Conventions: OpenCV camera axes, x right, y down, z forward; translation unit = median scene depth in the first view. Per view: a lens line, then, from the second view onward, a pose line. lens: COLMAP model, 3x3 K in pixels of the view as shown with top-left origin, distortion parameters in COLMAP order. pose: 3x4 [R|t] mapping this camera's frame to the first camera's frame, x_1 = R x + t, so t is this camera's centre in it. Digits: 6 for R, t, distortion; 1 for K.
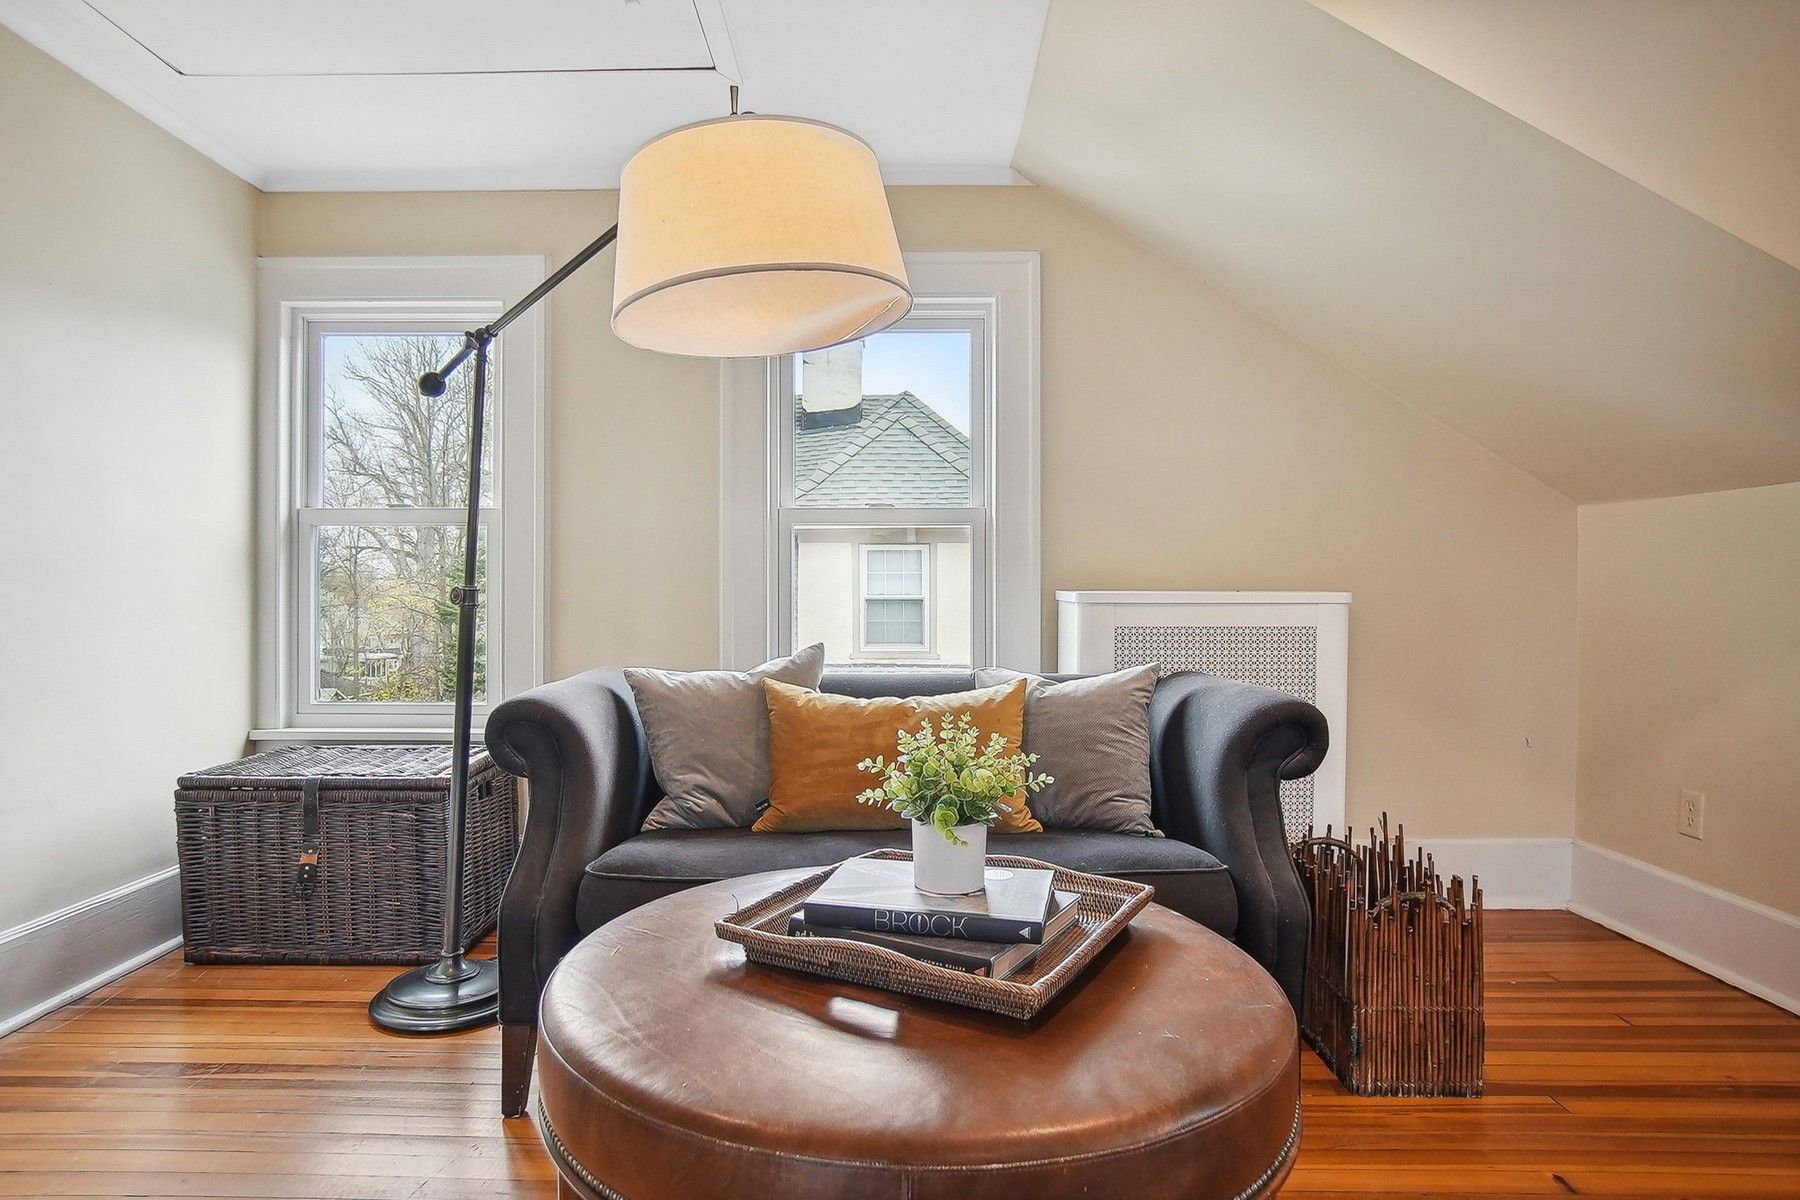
lens RADIAL K [[1021.9, 0, 841.7], [0, 1021.9, 610.8], [0, 0, 1]] dist [-0.007997, -0.000441]
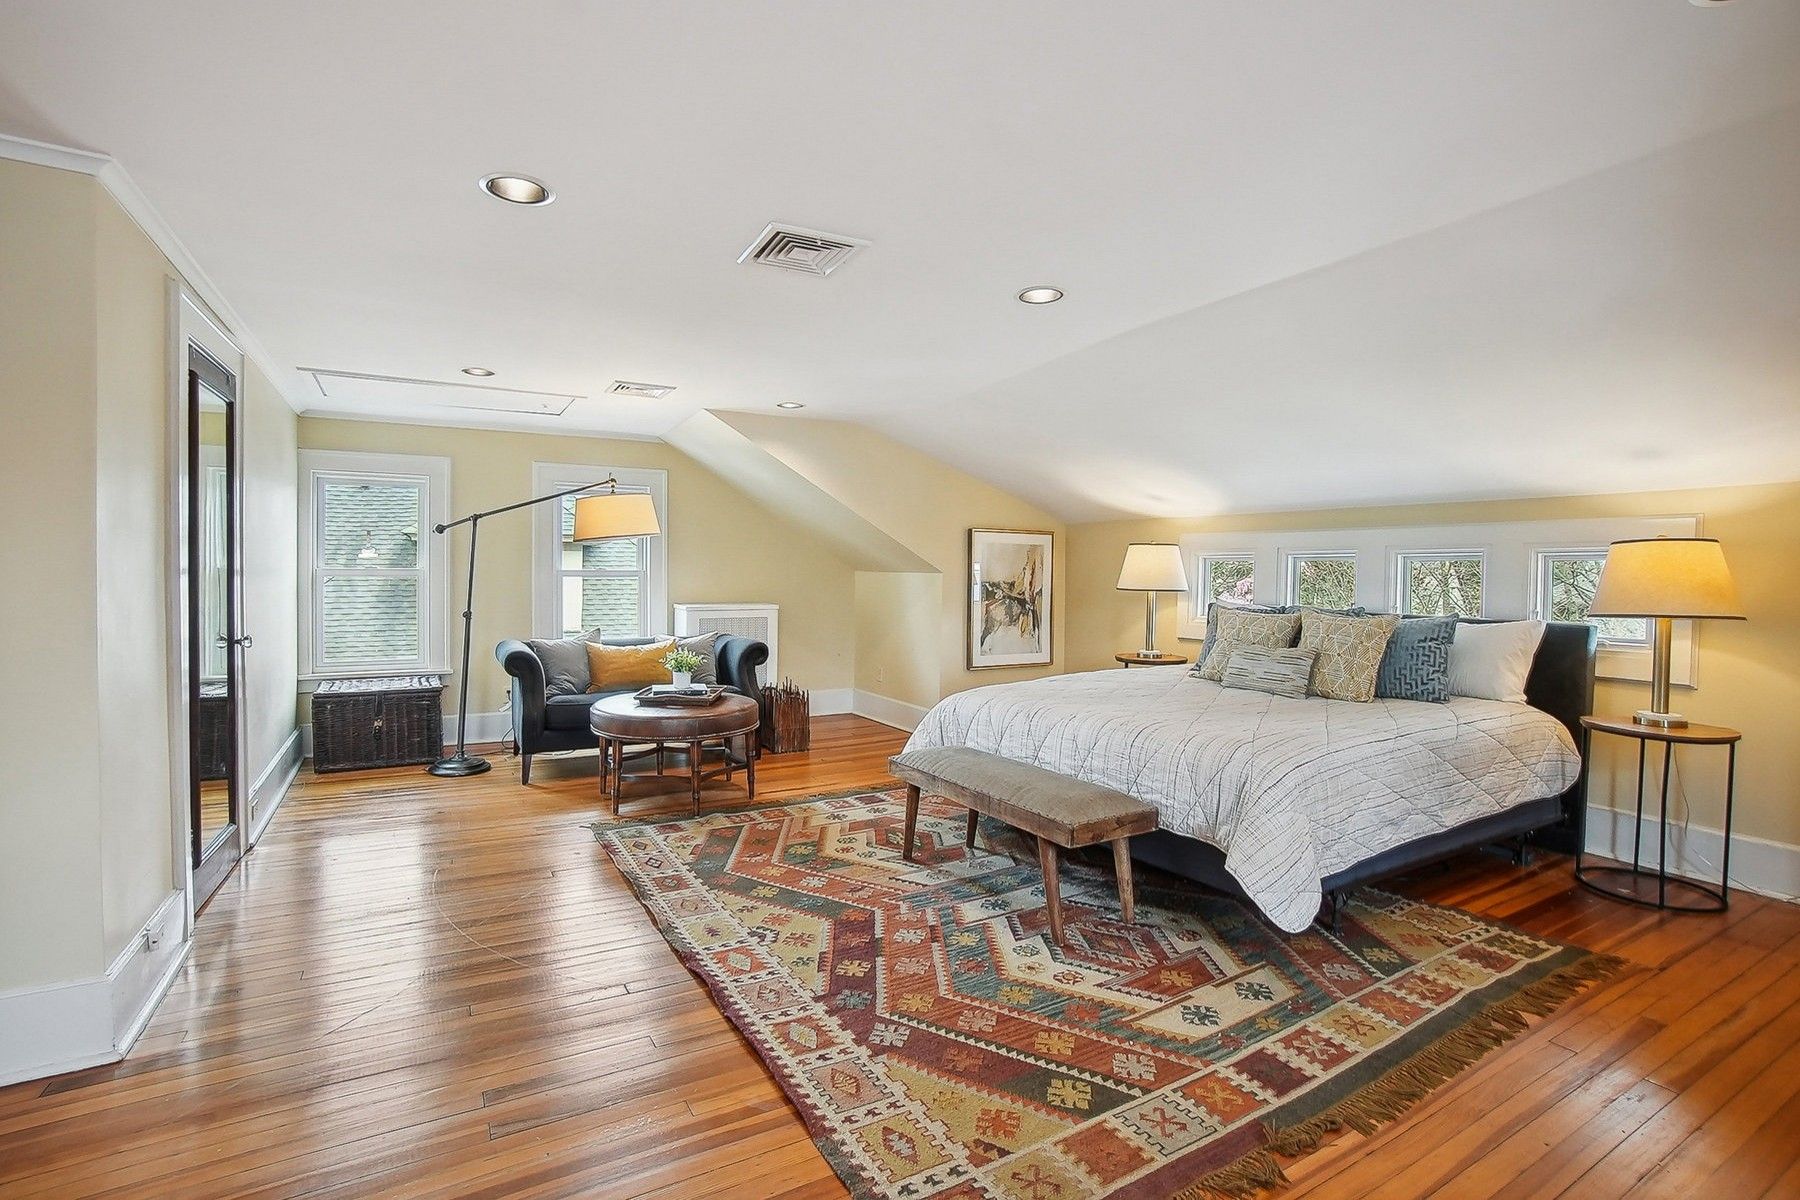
lens RADIAL K [[801.5, 0, 854.4], [0, 801.5, 601.7], [0, 0, 1]] dist [-0.024598, 0.006120]
pose [[0.868322, -0.012857, 0.495835, -0.500541], [0.002933, 0.999780, 0.020788, -0.083131], [-0.495993, -0.016597, 0.868168, -1.225691]]
